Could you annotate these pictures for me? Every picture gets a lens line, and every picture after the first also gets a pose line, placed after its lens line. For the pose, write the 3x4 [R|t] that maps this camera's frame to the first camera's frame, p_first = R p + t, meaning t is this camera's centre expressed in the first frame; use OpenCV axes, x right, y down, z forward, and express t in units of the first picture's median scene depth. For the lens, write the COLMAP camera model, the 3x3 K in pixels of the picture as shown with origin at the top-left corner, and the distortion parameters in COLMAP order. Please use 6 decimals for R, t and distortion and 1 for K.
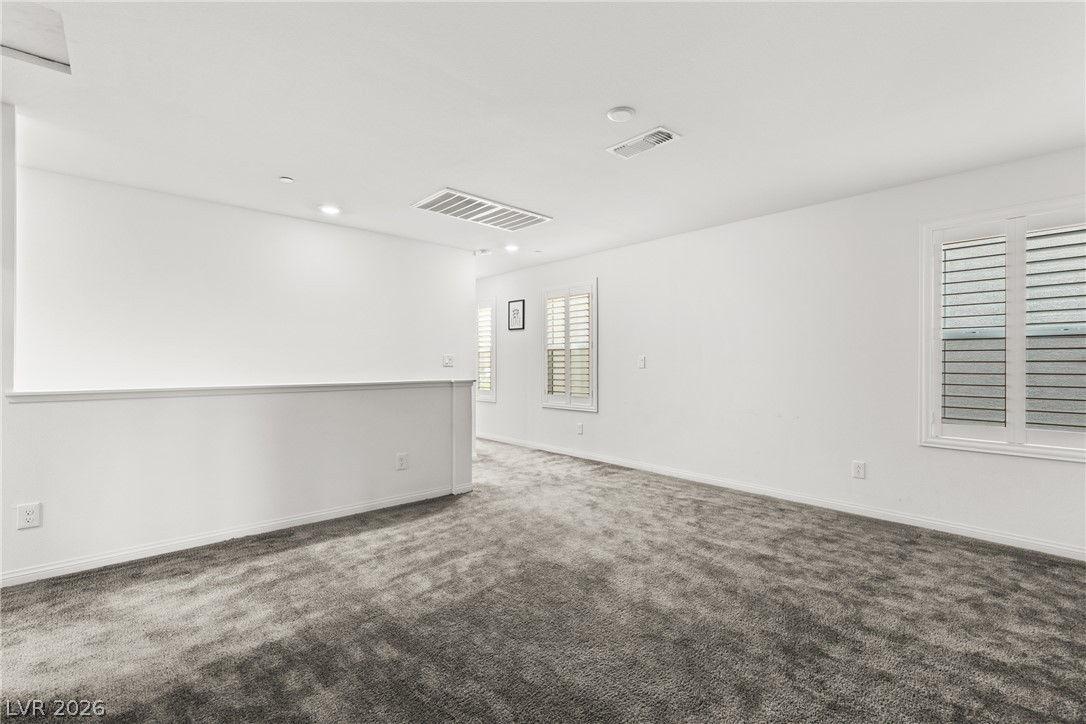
lens RADIAL K [[488.2, 0, 548.4], [0, 488.2, 360.5], [0, 0, 1]] dist [0.011342, -0.000314]
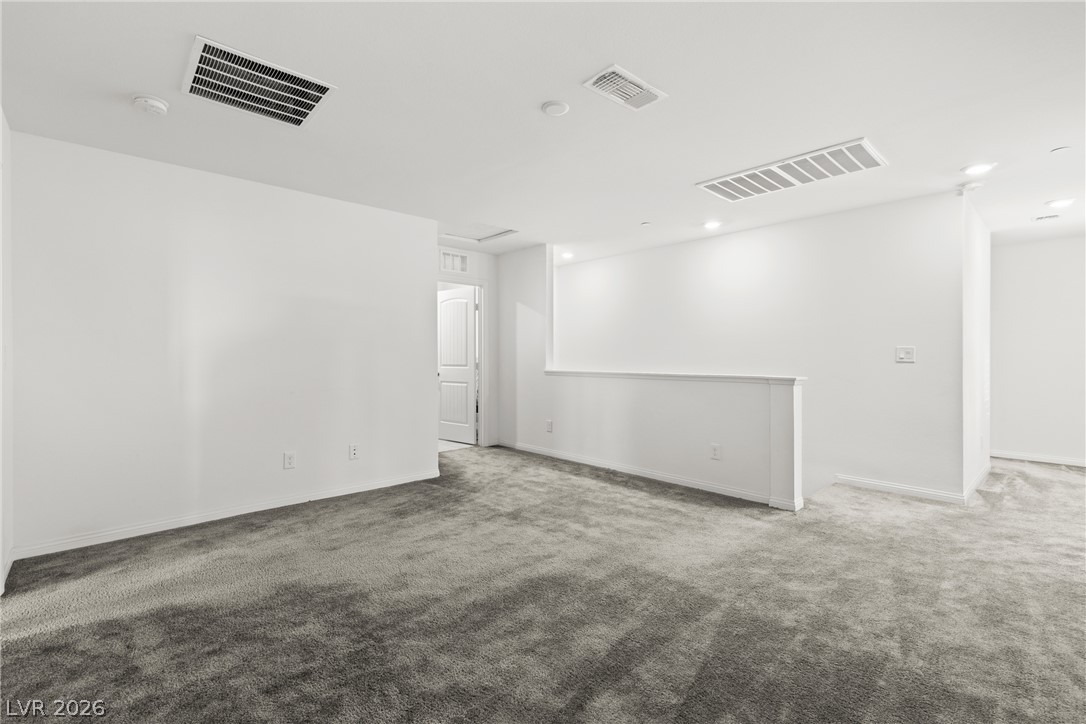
lens RADIAL K [[488.2, 0, 548.4], [0, 488.2, 360.5], [0, 0, 1]] dist [0.011342, -0.000314]
pose [[0.004637, 0.005989, -0.999971, 0.712091], [0.003936, 0.999974, 0.006007, 0.003483], [0.999982, -0.003964, 0.004613, 0.610629]]
